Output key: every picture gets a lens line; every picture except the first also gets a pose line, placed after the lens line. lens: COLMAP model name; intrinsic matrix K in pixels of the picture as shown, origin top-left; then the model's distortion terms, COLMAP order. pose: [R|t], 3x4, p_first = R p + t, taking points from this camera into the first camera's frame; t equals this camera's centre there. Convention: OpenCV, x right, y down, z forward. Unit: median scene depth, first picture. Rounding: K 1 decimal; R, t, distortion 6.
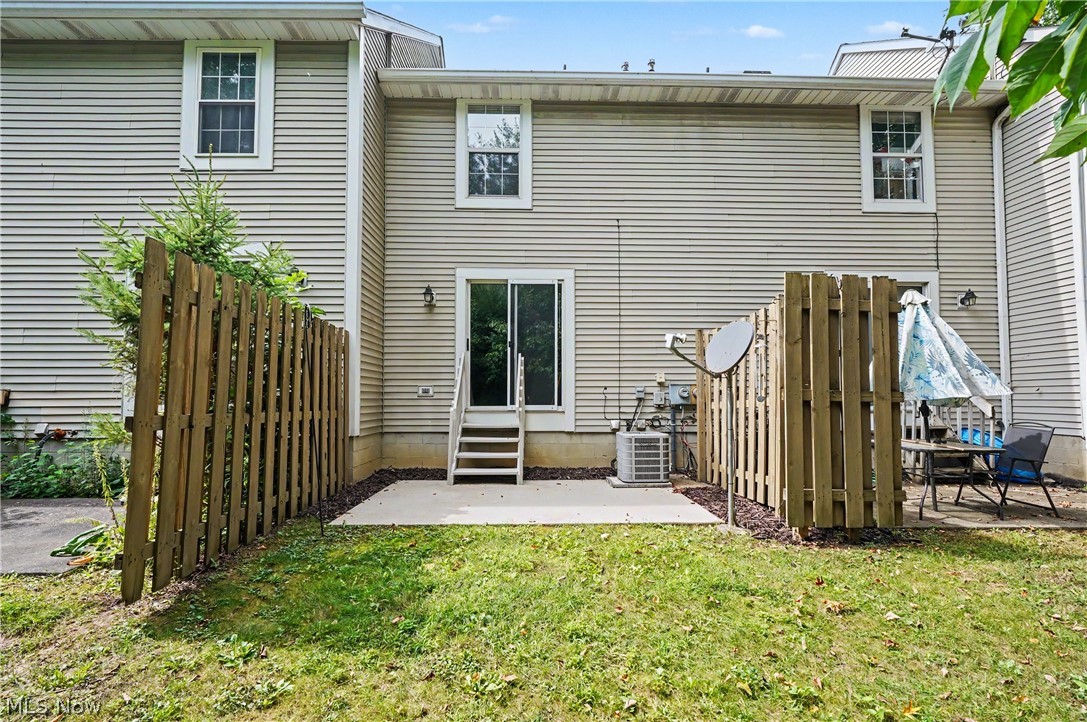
lens RADIAL K [[493.0, 0, 543.7], [0, 493.0, 379.9], [0, 0, 1]] dist [-0.001226, -0.000170]
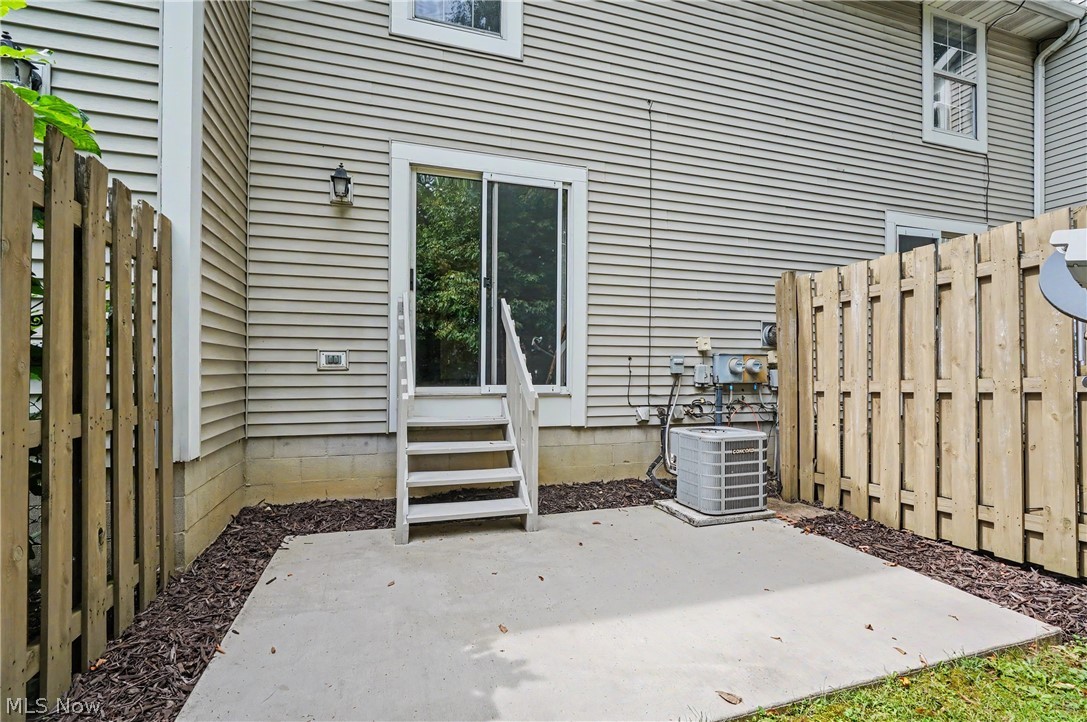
lens RADIAL K [[491.8, 0, 542.1], [0, 491.8, 366.5], [0, 0, 1]] dist [-0.013973, 0.004171]
pose [[0.961488, 0.006320, 0.274773, -0.165281], [-0.015202, 0.999428, 0.030210, 0.009582], [-0.274425, -0.033224, 0.961034, 0.410845]]
